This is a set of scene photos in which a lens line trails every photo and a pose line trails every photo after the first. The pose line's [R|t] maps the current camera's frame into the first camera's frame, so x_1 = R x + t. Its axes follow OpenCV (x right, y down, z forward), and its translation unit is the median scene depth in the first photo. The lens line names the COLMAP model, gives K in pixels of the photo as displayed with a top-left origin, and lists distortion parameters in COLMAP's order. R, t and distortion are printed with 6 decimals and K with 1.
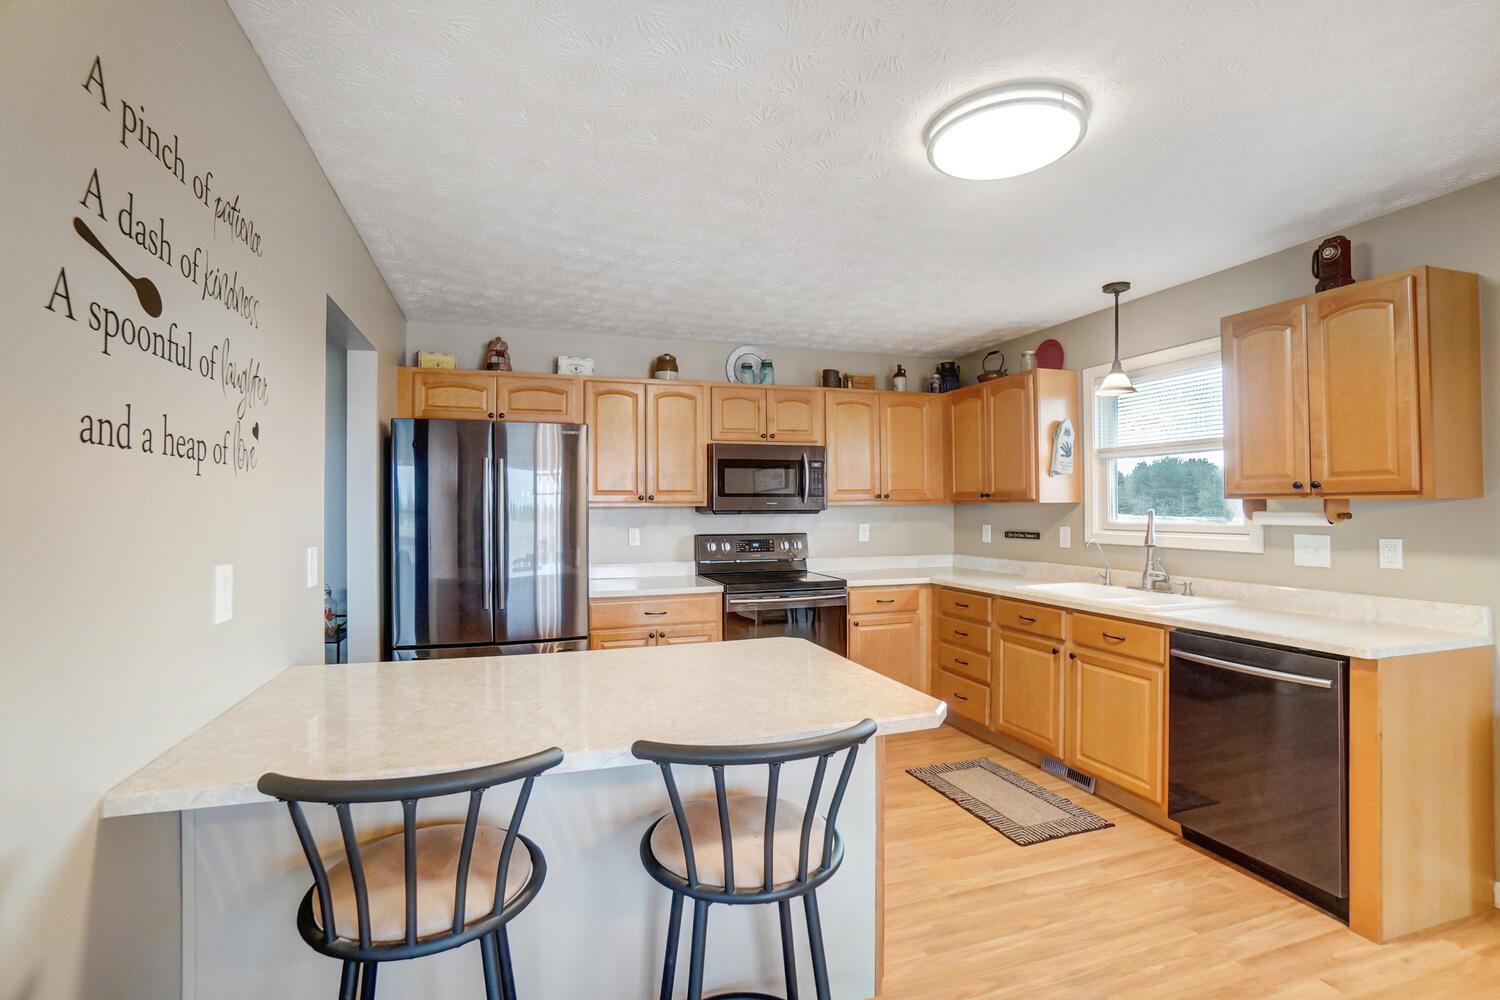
lens RADIAL K [[685.1, 0, 737.8], [0, 685.1, 498.7], [0, 0, 1]] dist [-0.059934, 0.019506]
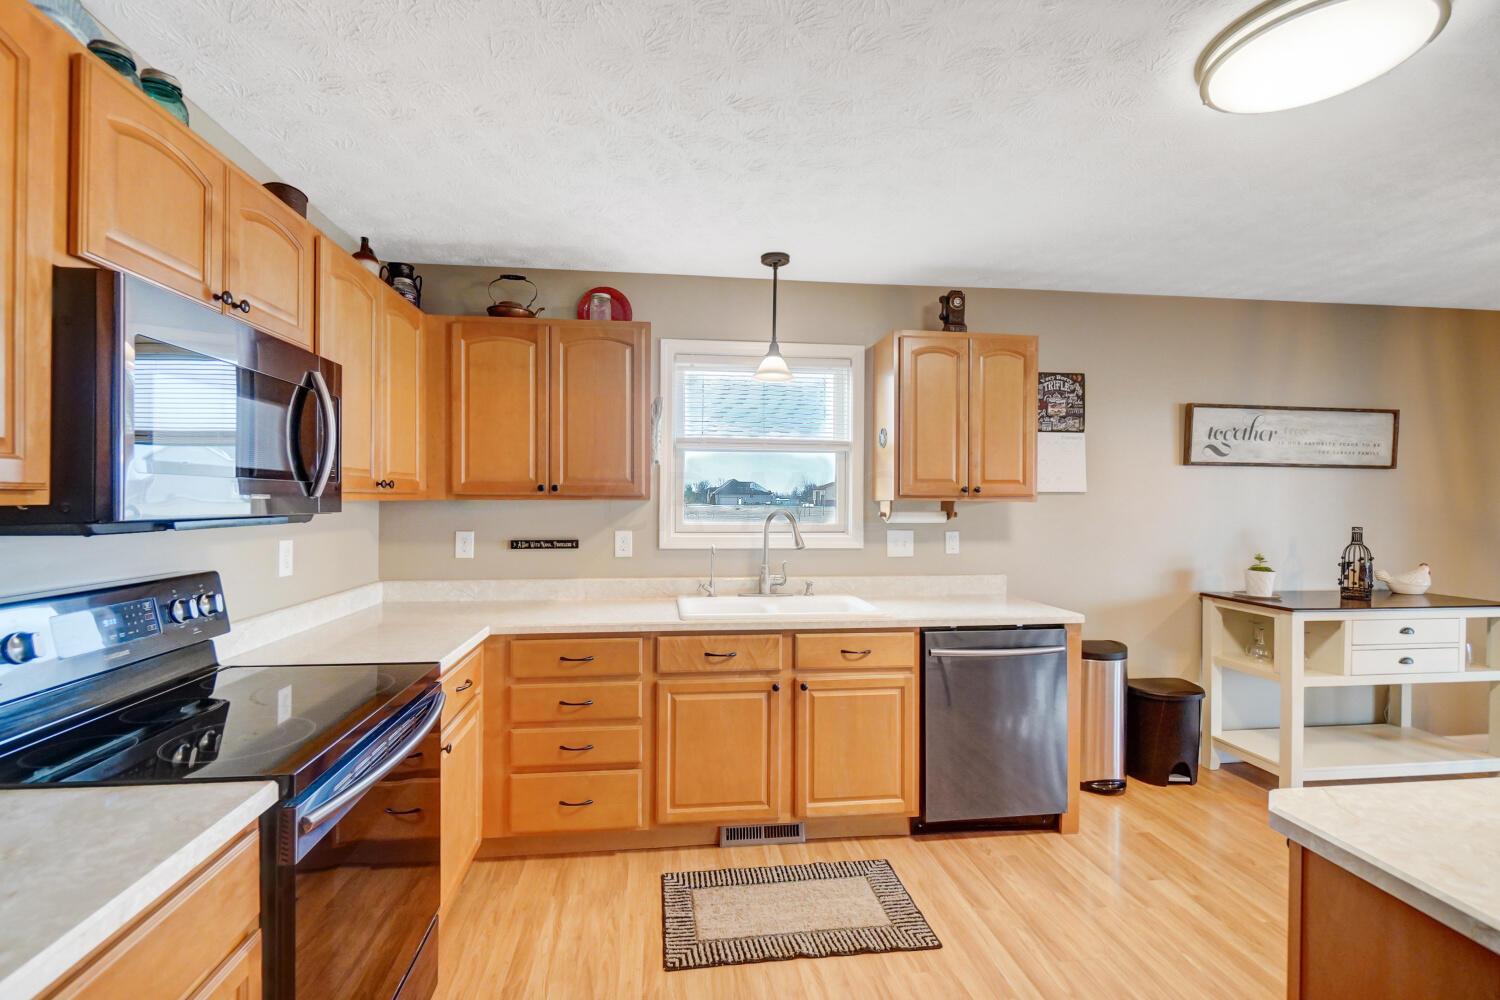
lens RADIAL K [[654.1, 0, 721.2], [0, 654.1, 503.0], [0, 0, 1]] dist [0.000826, 0.000203]
pose [[0.201321, 0.003479, 0.979519, -0.256437], [-0.016147, 0.999870, -0.000233, 0.007685], [-0.979392, -0.015769, 0.201350, 0.769076]]
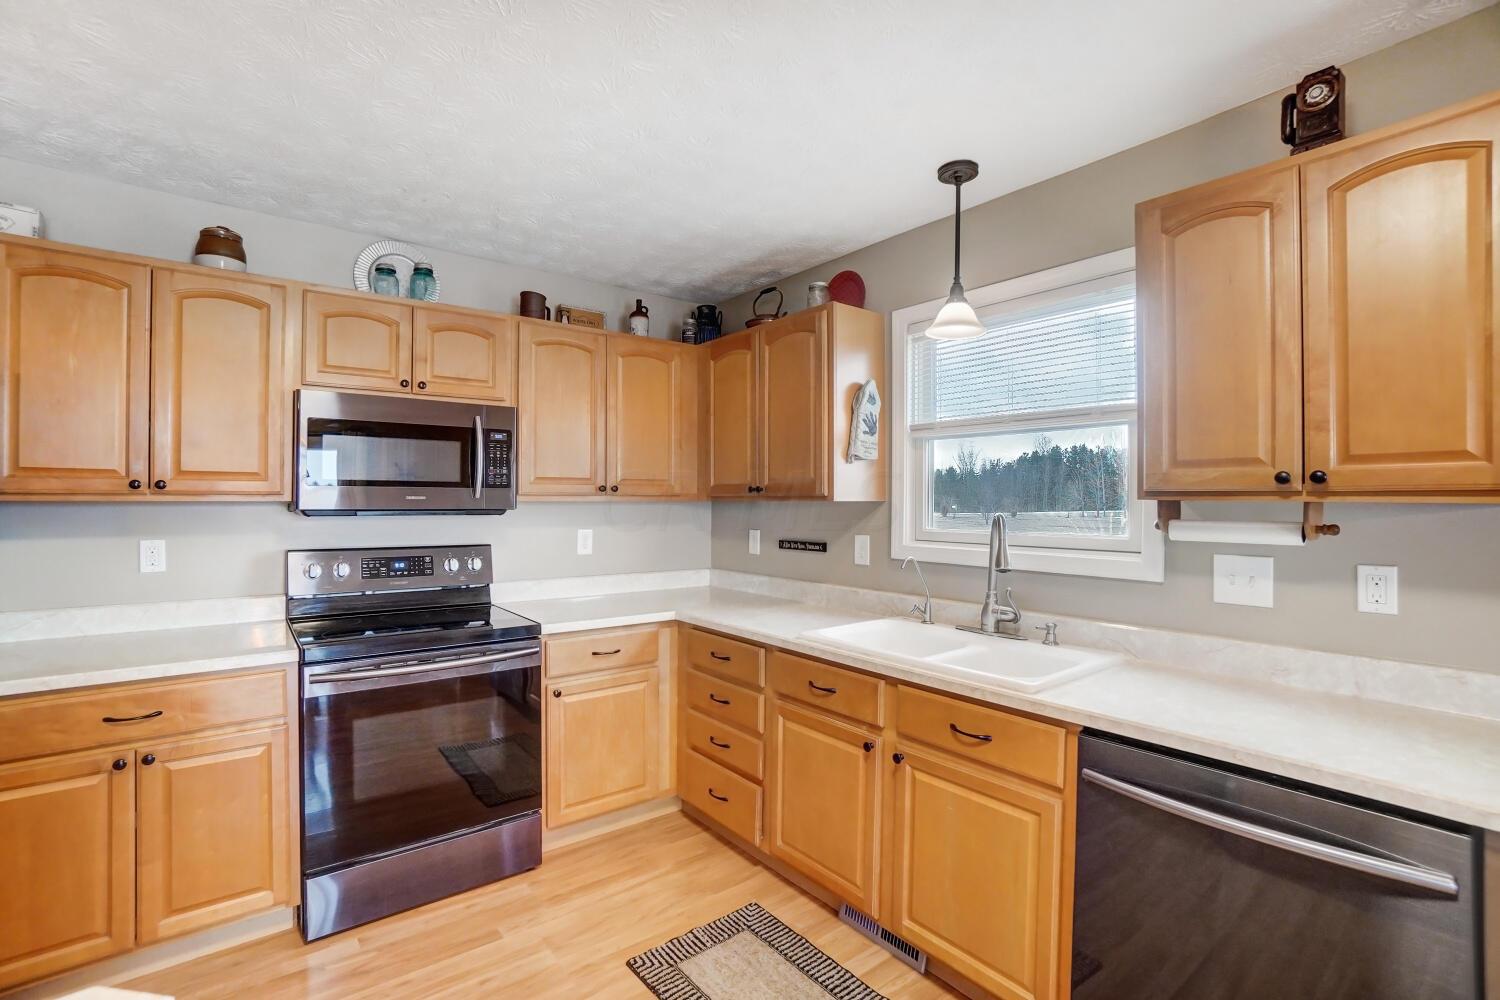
lens RADIAL K [[665.1, 0, 738.8], [0, 665.1, 500.0], [0, 0, 1]] dist [-0.048580, 0.000274]
pose [[0.941951, 0.009748, 0.335610, 0.134226], [-0.013225, 0.999880, 0.008076, 0.000592], [-0.335491, -0.012046, 0.941967, 0.407020]]
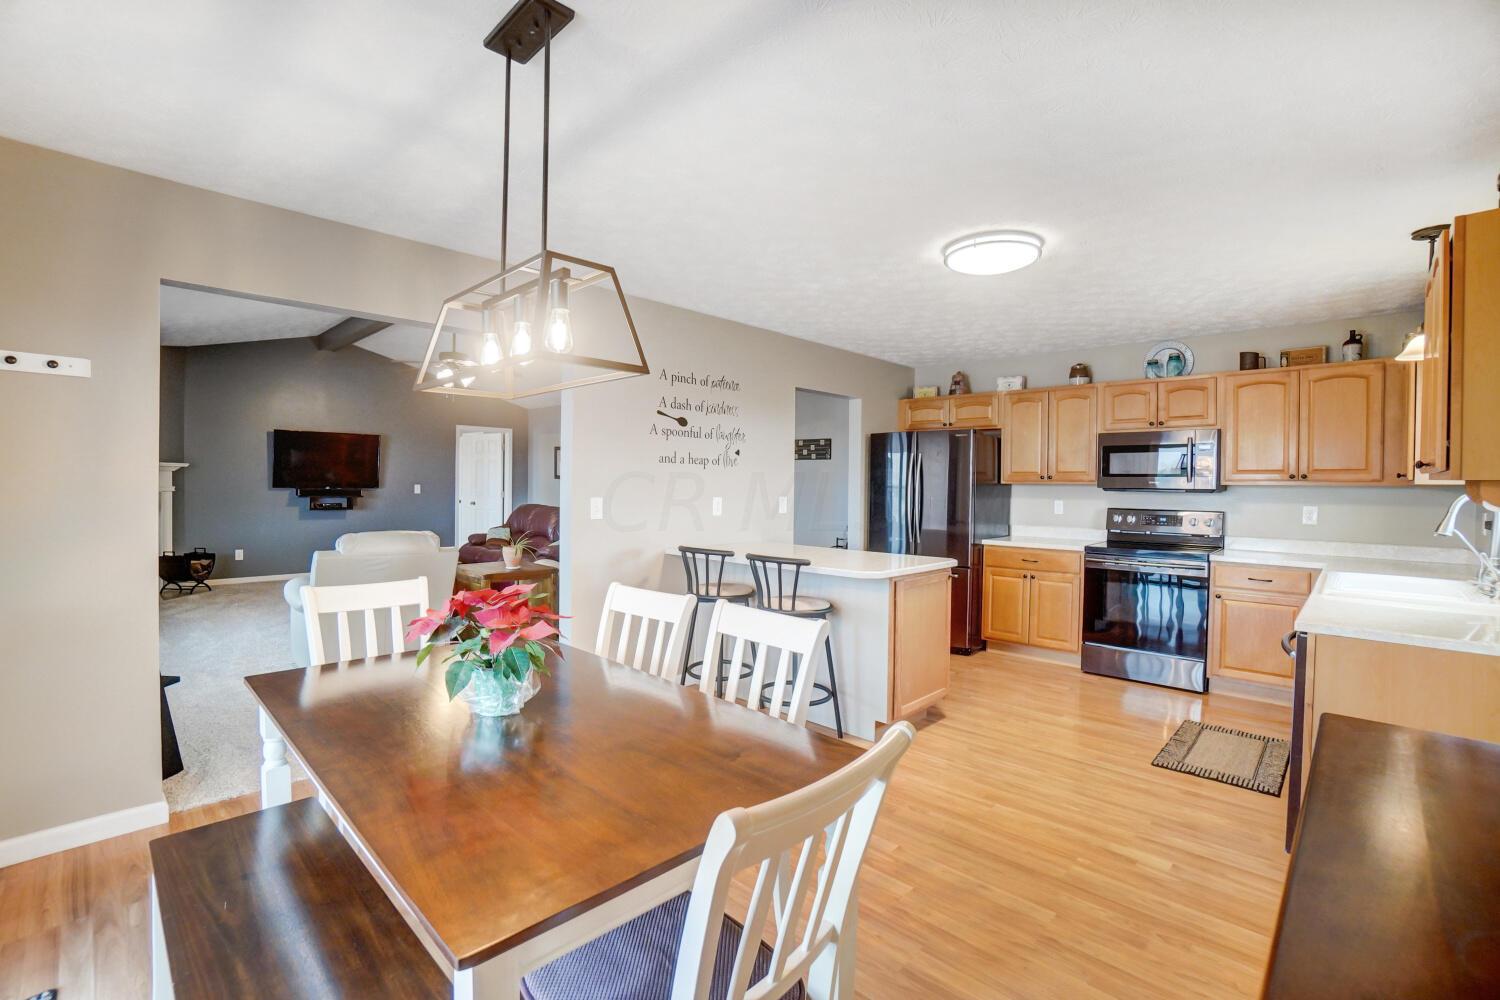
lens RADIAL K [[685.1, 0, 737.8], [0, 685.1, 498.7], [0, 0, 1]] dist [-0.059934, 0.019506]
pose [[0.464108, 0.028788, -0.885311, 0.785208], [-0.004045, 0.999530, 0.030381, 0.002930], [0.885769, -0.010519, 0.464006, -0.152210]]
